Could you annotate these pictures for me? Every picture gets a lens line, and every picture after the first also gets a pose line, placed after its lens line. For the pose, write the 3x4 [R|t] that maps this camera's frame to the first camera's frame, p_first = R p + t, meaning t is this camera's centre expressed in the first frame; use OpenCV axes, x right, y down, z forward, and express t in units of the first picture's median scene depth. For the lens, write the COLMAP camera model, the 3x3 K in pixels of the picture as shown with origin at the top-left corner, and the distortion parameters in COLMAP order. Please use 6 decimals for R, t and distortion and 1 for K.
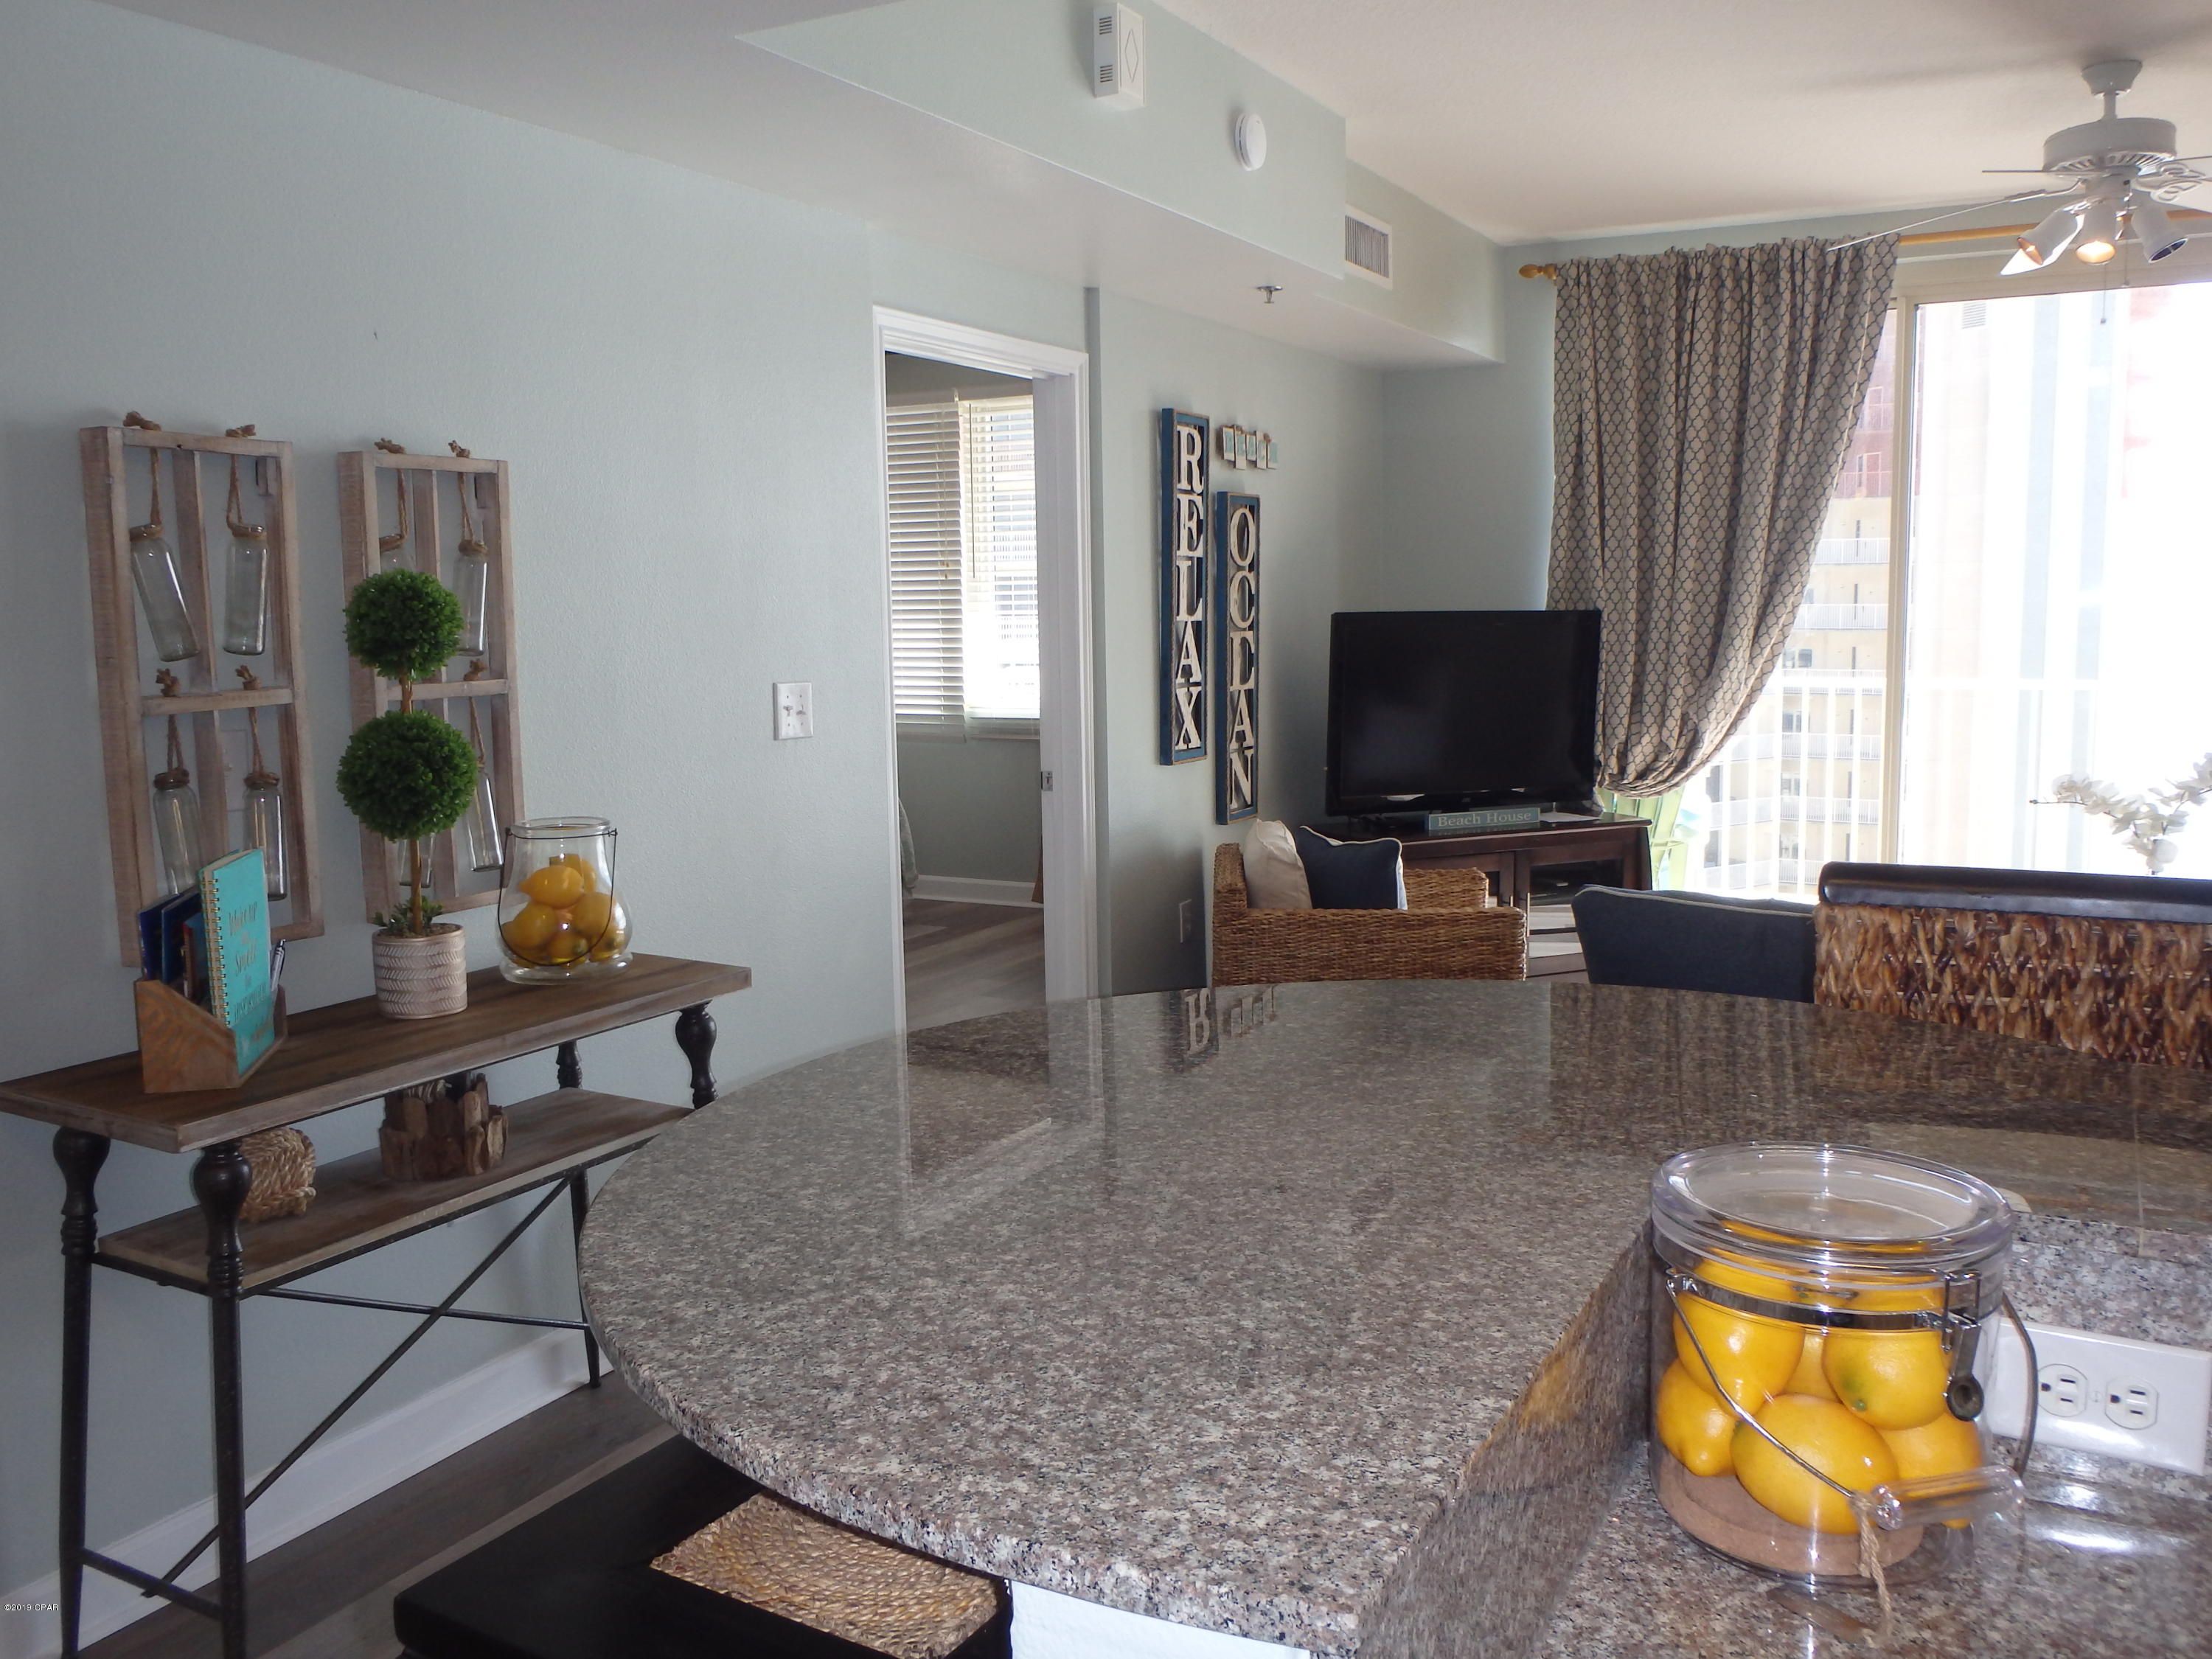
lens RADIAL K [[1831.0, 0, 1113.4], [0, 1831.0, 823.1], [0, 0, 1]] dist [-0.032105, 0.004706]
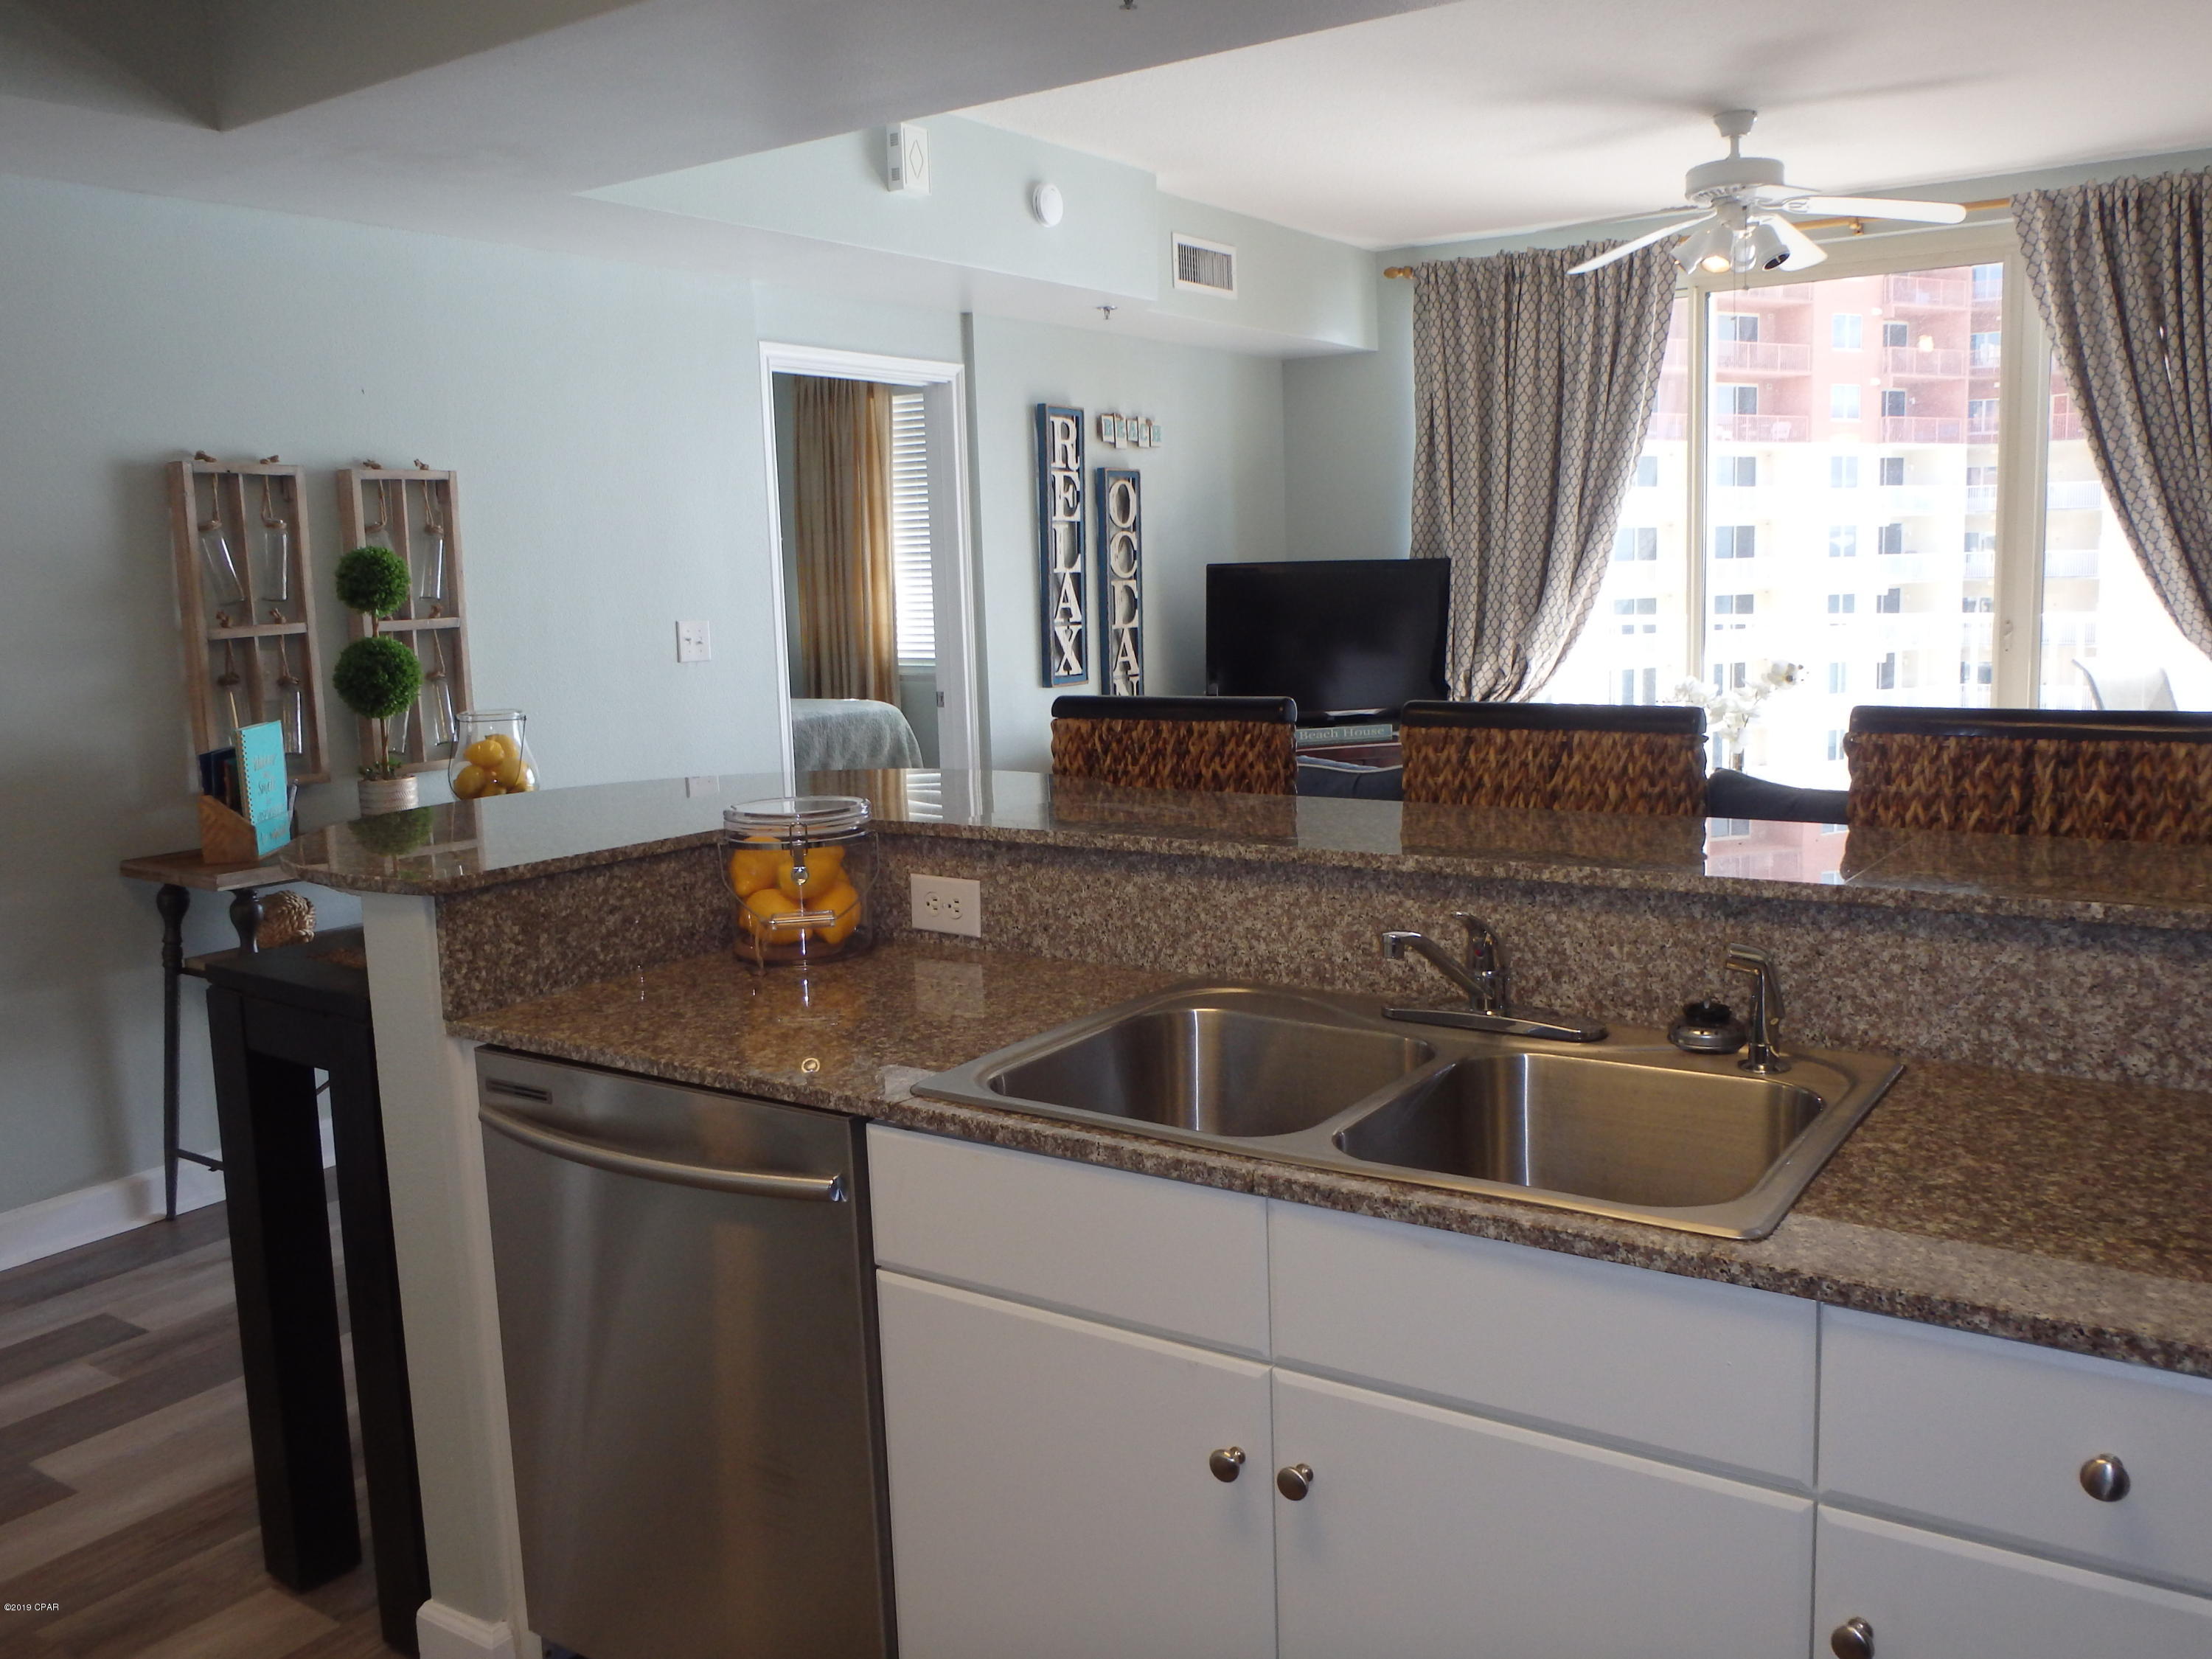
lens RADIAL K [[1820.0, 0, 1106.0], [0, 1820.0, 829.5], [0, 0, 1]] dist [-0.028330, 0.000902]
pose [[0.994229, -0.001232, -0.107273, 0.194979], [0.004075, 0.999646, 0.026291, 0.031975], [0.107202, -0.026576, 0.993882, -0.233772]]
